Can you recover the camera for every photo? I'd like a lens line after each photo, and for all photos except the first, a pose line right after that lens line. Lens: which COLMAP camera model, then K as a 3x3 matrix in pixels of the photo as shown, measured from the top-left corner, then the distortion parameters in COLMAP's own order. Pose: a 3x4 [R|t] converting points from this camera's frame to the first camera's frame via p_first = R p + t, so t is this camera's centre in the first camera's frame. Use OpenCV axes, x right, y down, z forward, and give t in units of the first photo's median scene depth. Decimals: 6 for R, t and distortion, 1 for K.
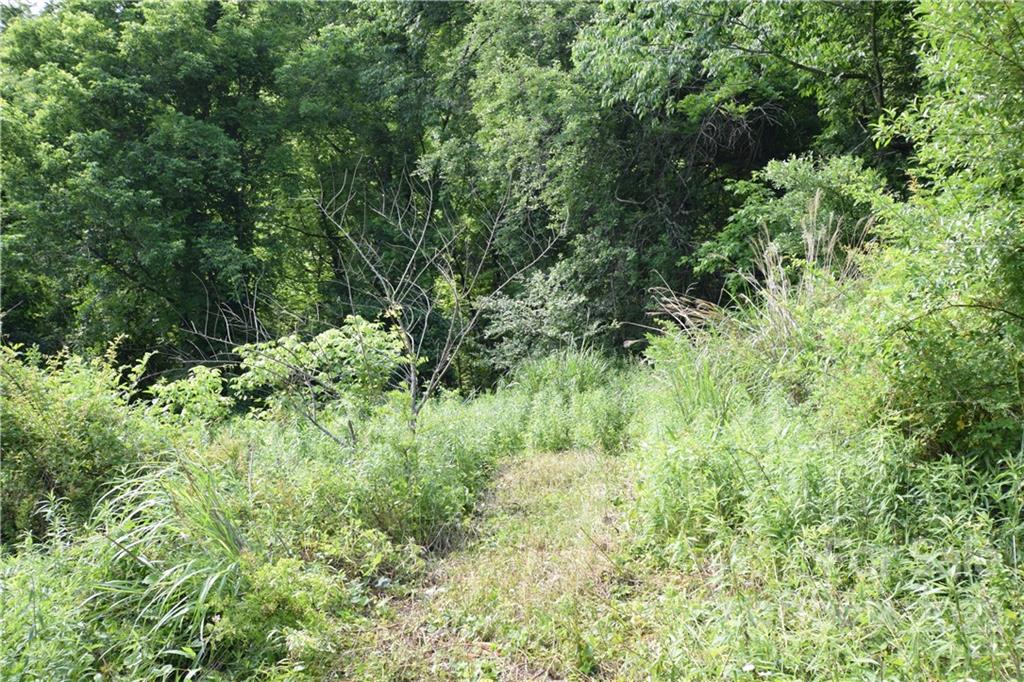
lens RADIAL K [[1023.2, 0, 506.4], [0, 1023.2, 341.2], [0, 0, 1]] dist [0.033299, 0.000000]
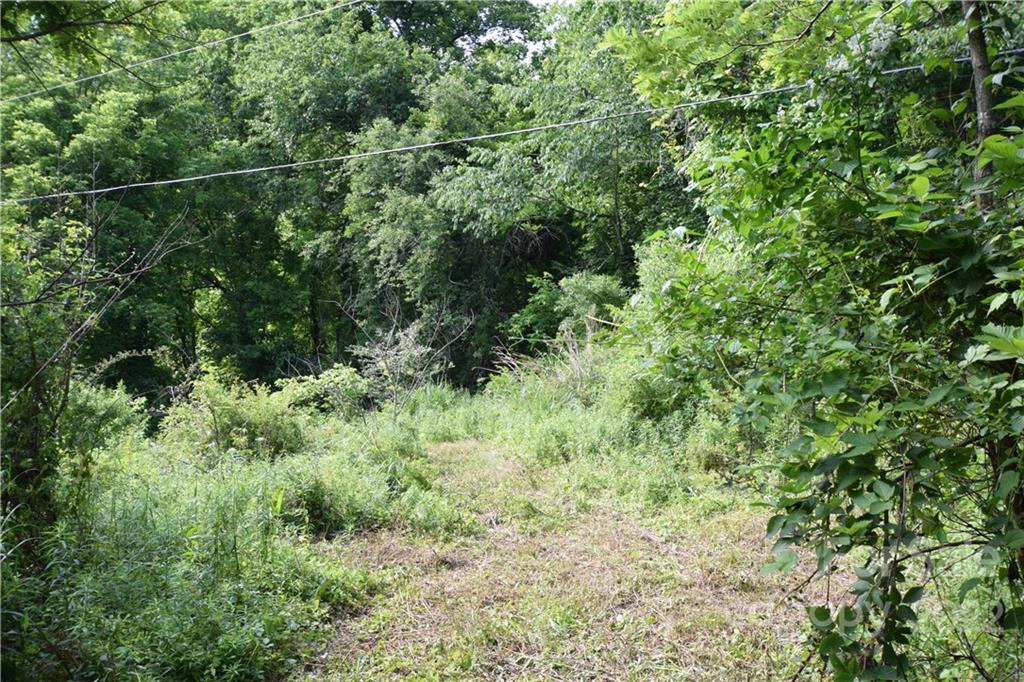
lens RADIAL K [[1023.2, 0, 515.4], [0, 1023.2, 339.4], [0, 0, 1]] dist [0.033299, 0.000000]
pose [[0.967568, 0.012216, 0.252315, -0.215453], [-0.003017, 0.999318, -0.036811, -0.001745], [-0.252592, 0.034856, 0.966945, -0.553751]]
